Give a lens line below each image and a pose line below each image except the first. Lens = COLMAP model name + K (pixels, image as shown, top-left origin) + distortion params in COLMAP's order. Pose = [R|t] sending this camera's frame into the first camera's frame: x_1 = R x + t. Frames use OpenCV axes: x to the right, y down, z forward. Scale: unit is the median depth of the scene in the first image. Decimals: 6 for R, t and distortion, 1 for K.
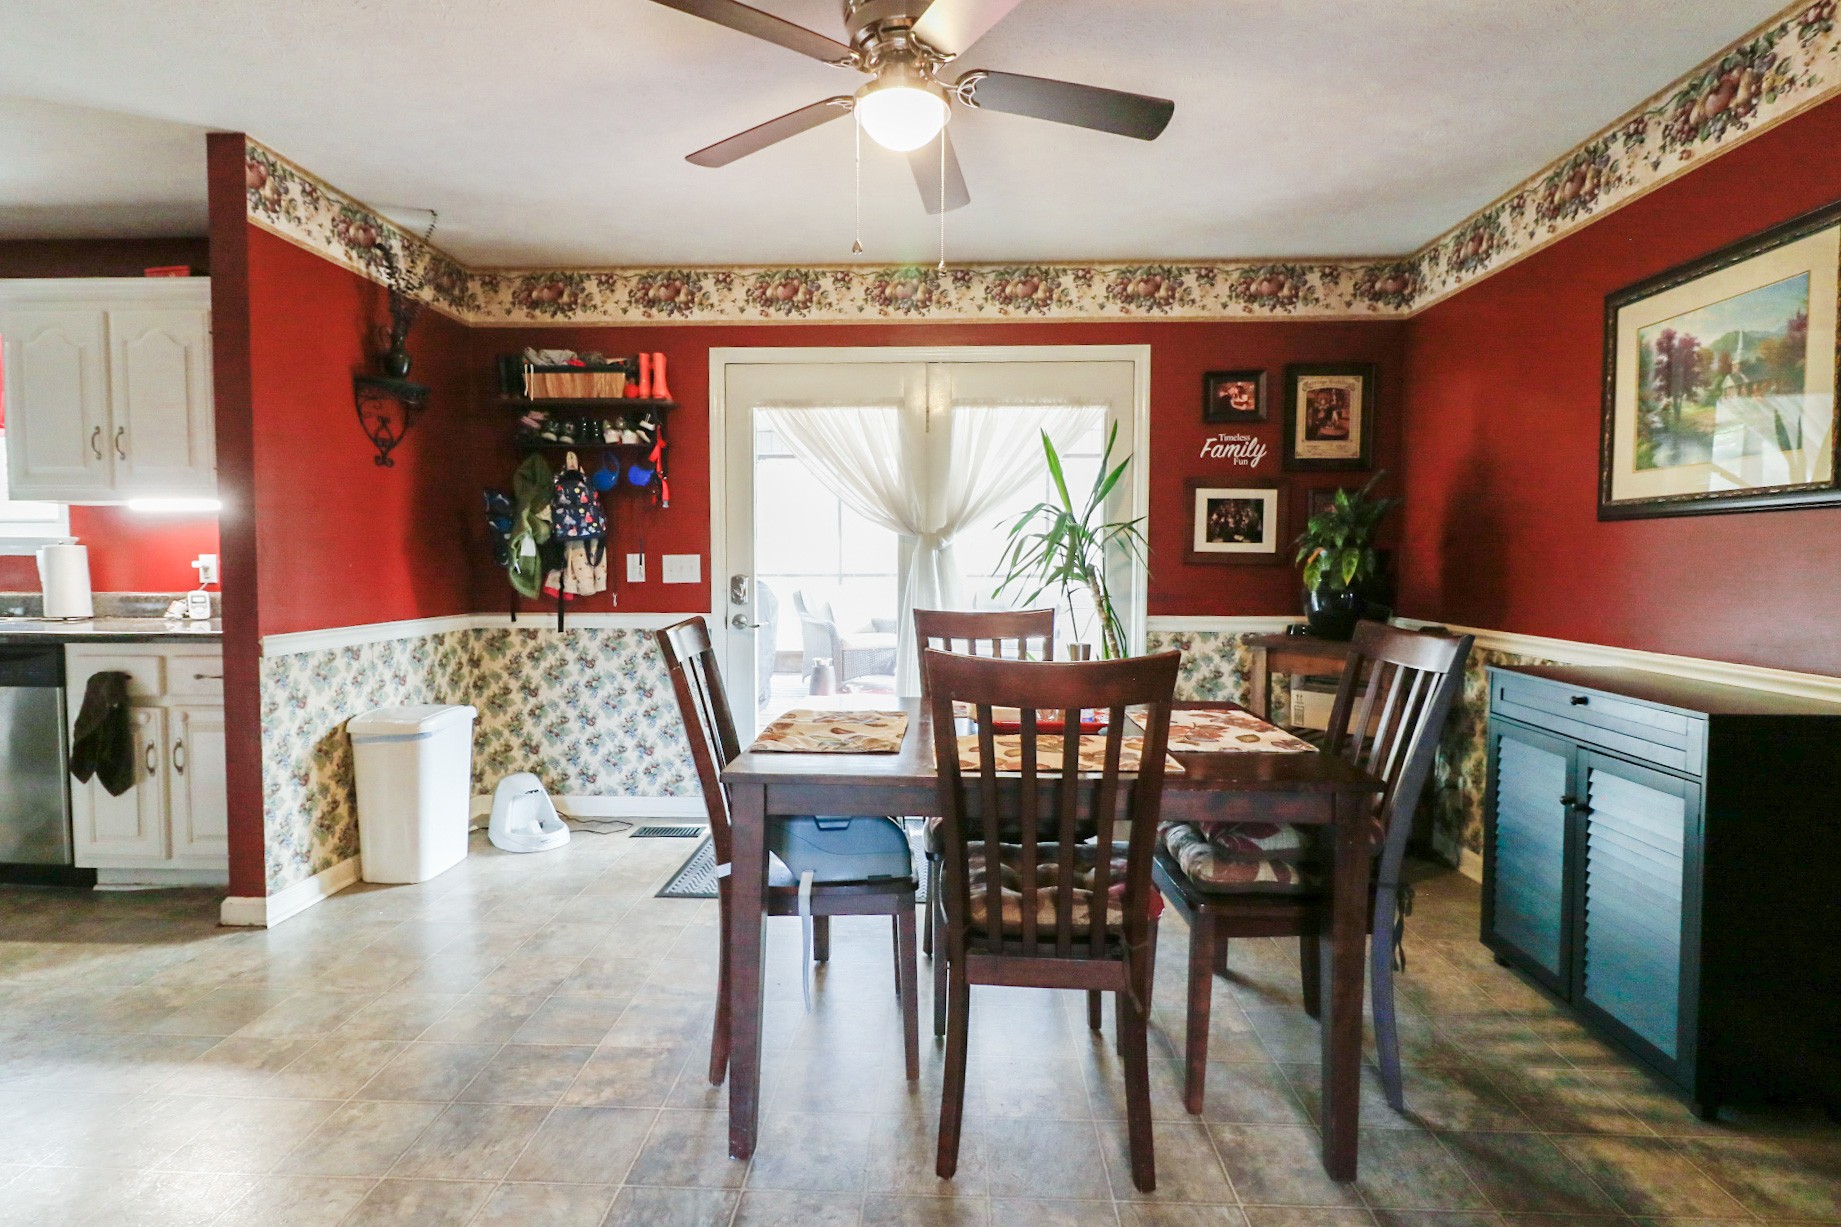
lens RADIAL K [[892.5, 0, 922.6], [0, 892.5, 597.2], [0, 0, 1]] dist [0.000454, -0.001180]
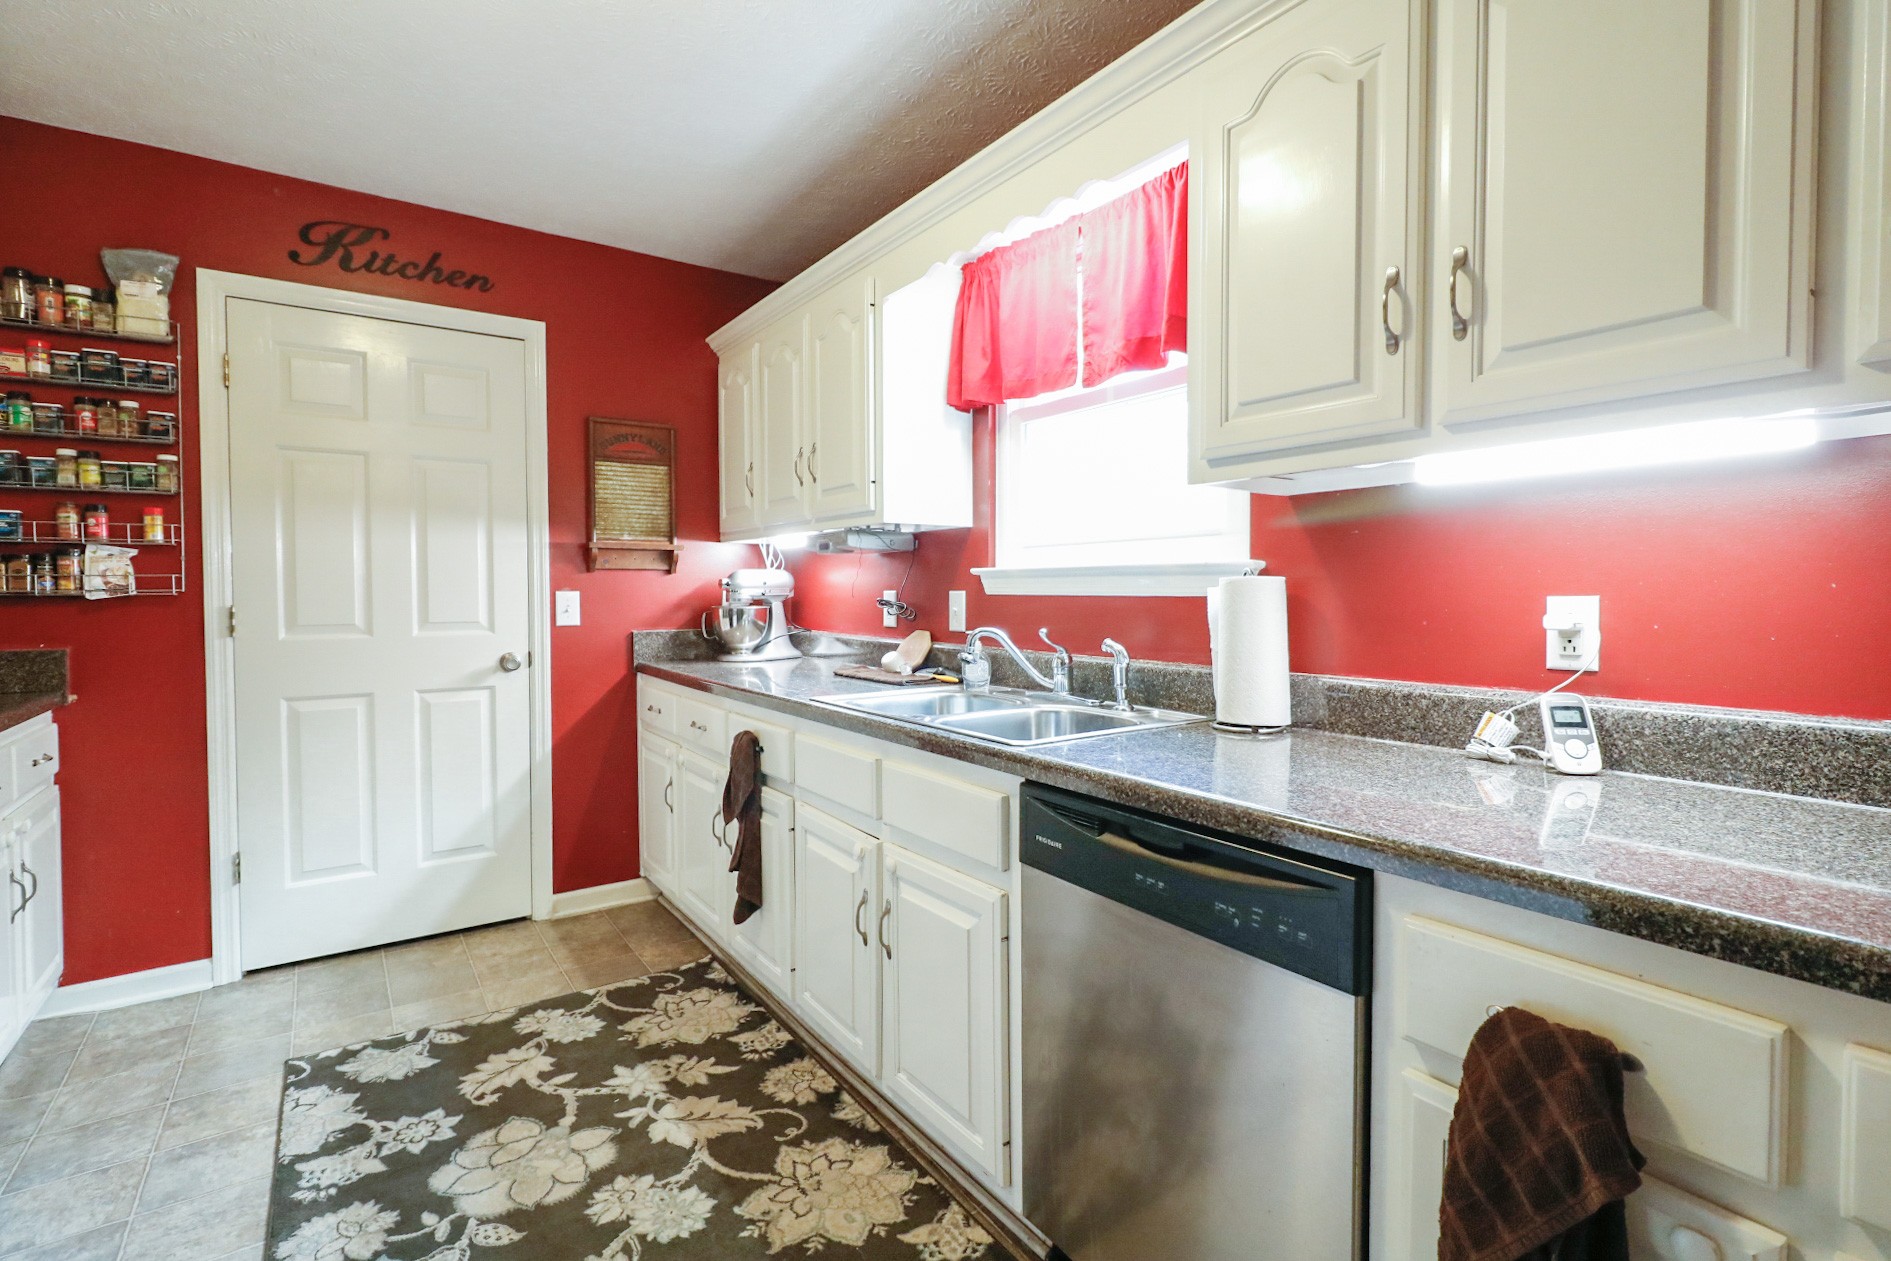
lens RADIAL K [[887.9, 0, 950.3], [0, 887.9, 615.8], [0, 0, 1]] dist [-0.000766, -0.000154]
pose [[0.621482, 0.023042, -0.783090, -0.682211], [-0.035147, 0.999381, 0.001512, -0.031337], [0.782640, 0.026583, 0.621907, 0.566590]]
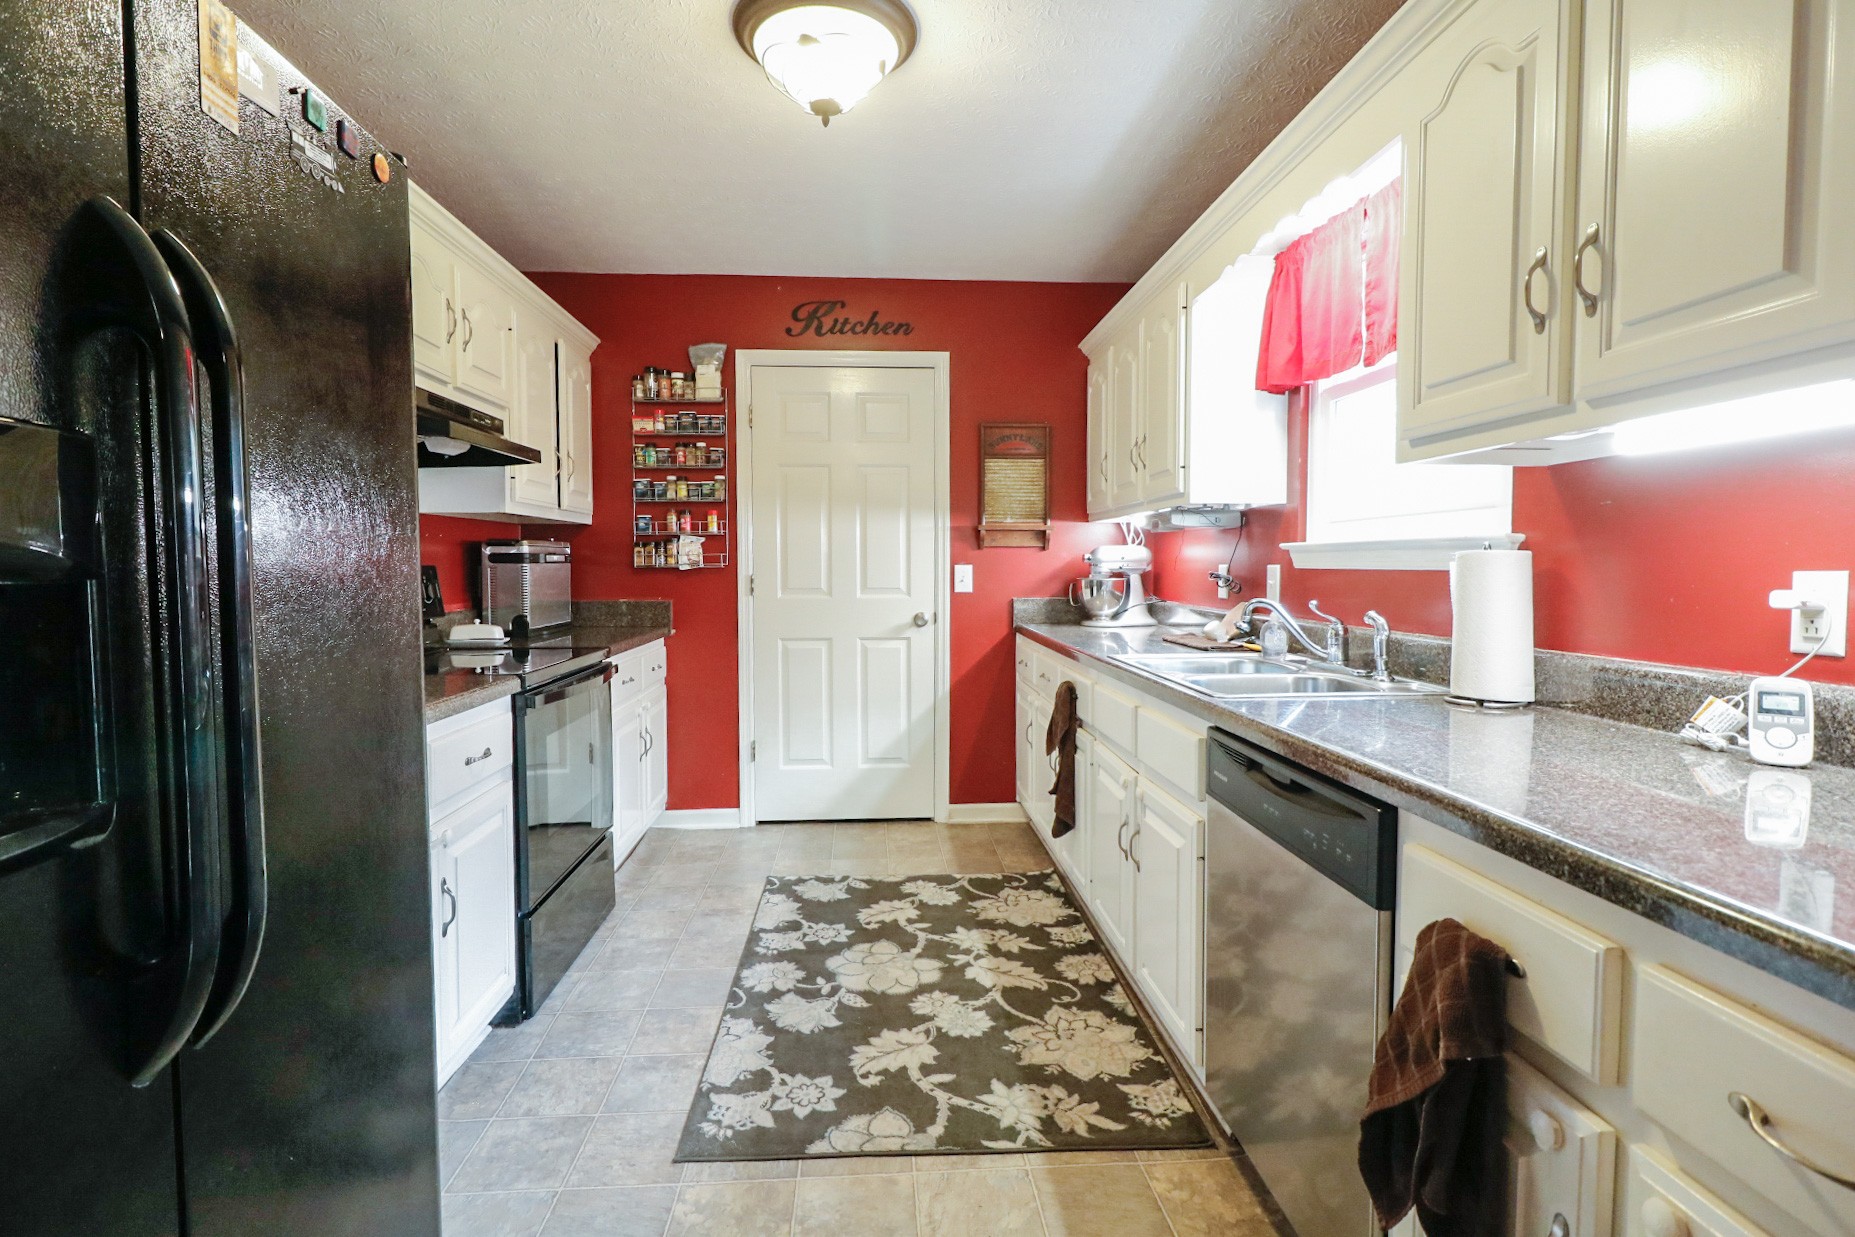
lens RADIAL K [[889.7, 0, 918.0], [0, 889.7, 606.4], [0, 0, 1]] dist [-0.000828, 0.001081]
pose [[0.116233, 0.047858, -0.992068, -0.515204], [-0.043914, 0.998109, 0.043004, -0.034651], [0.992251, 0.038567, 0.118114, 0.632406]]
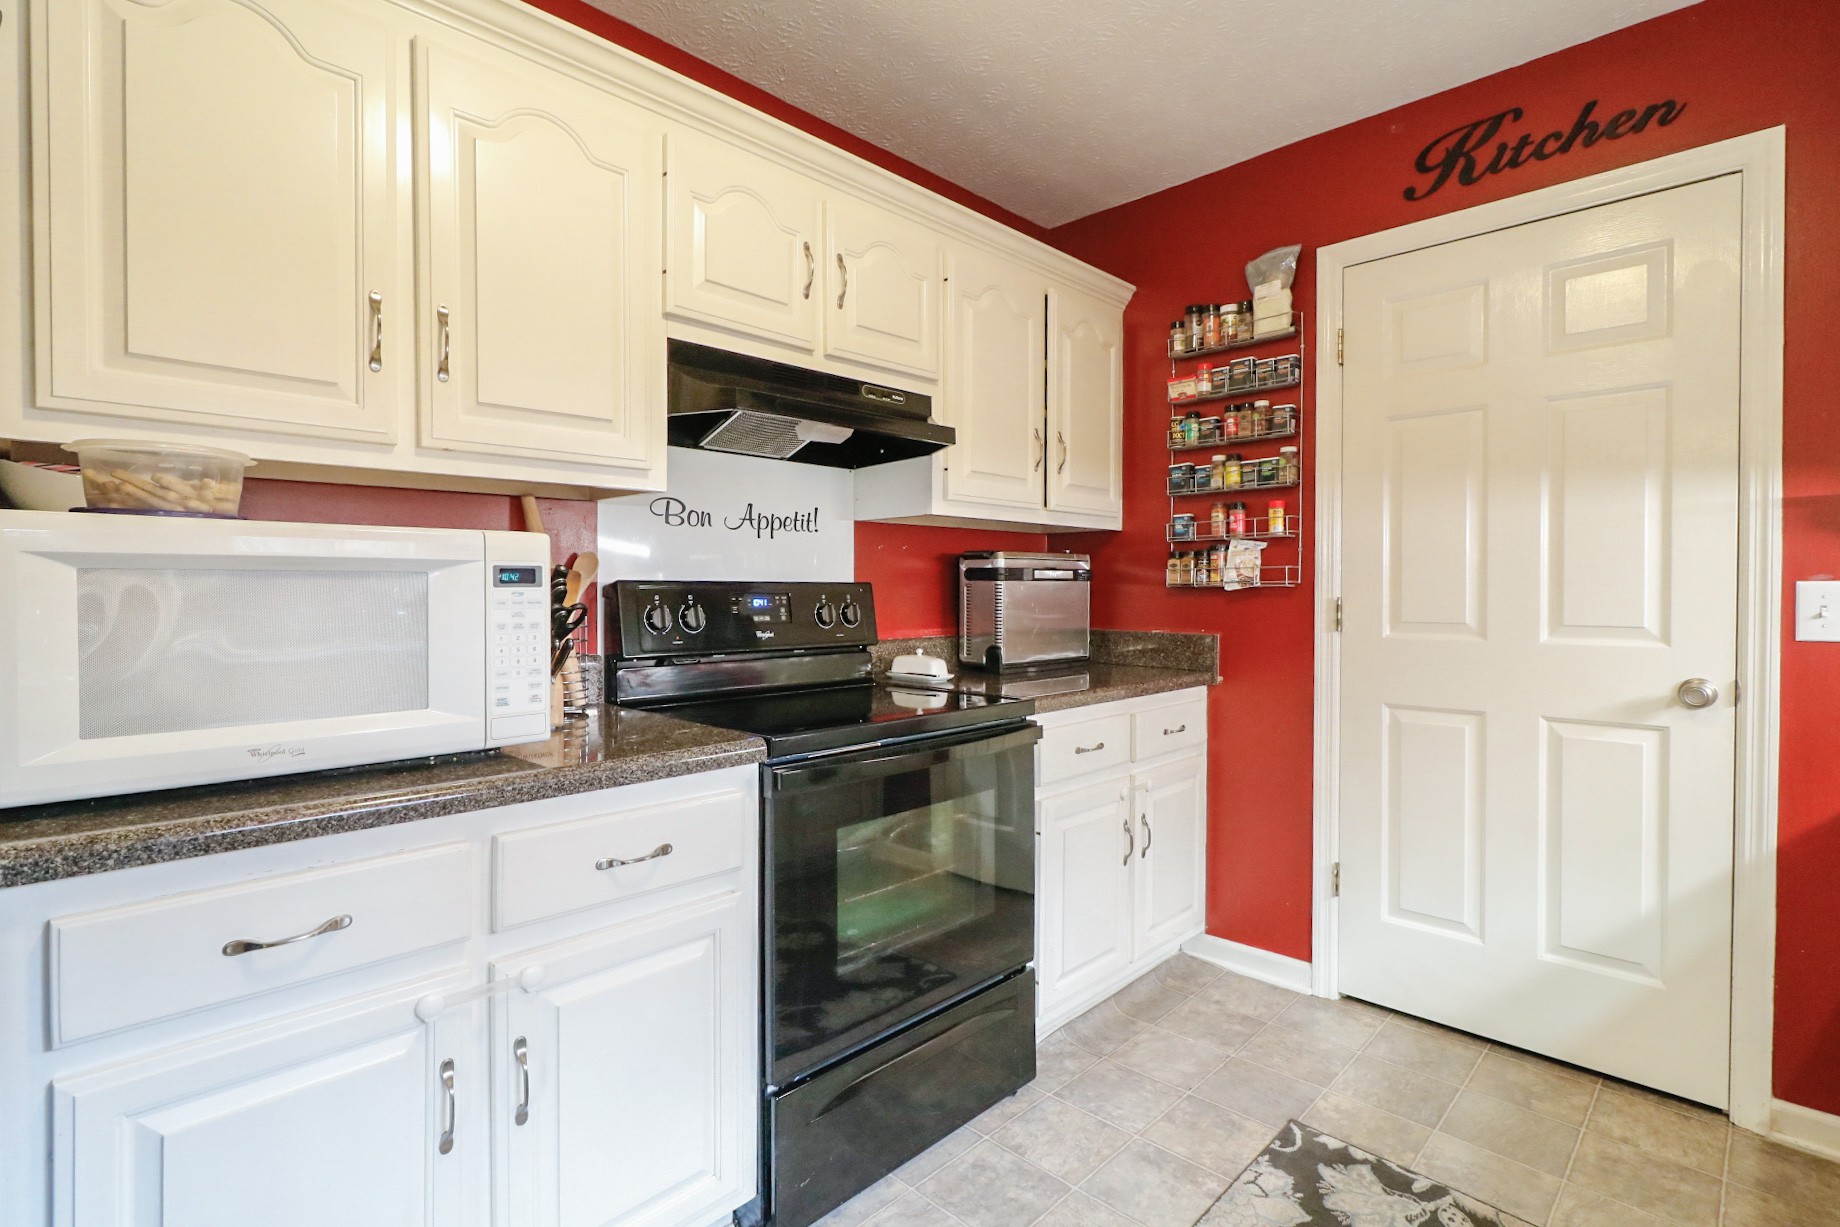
lens RADIAL K [[882.5, 0, 910.6], [0, 882.5, 601.5], [0, 0, 1]] dist [-0.000828, 0.001081]
pose [[-0.661426, 0.012252, -0.749910, -0.896433], [-0.032884, 0.998431, 0.045316, -0.035003], [0.749289, 0.054633, -0.659986, 0.760514]]
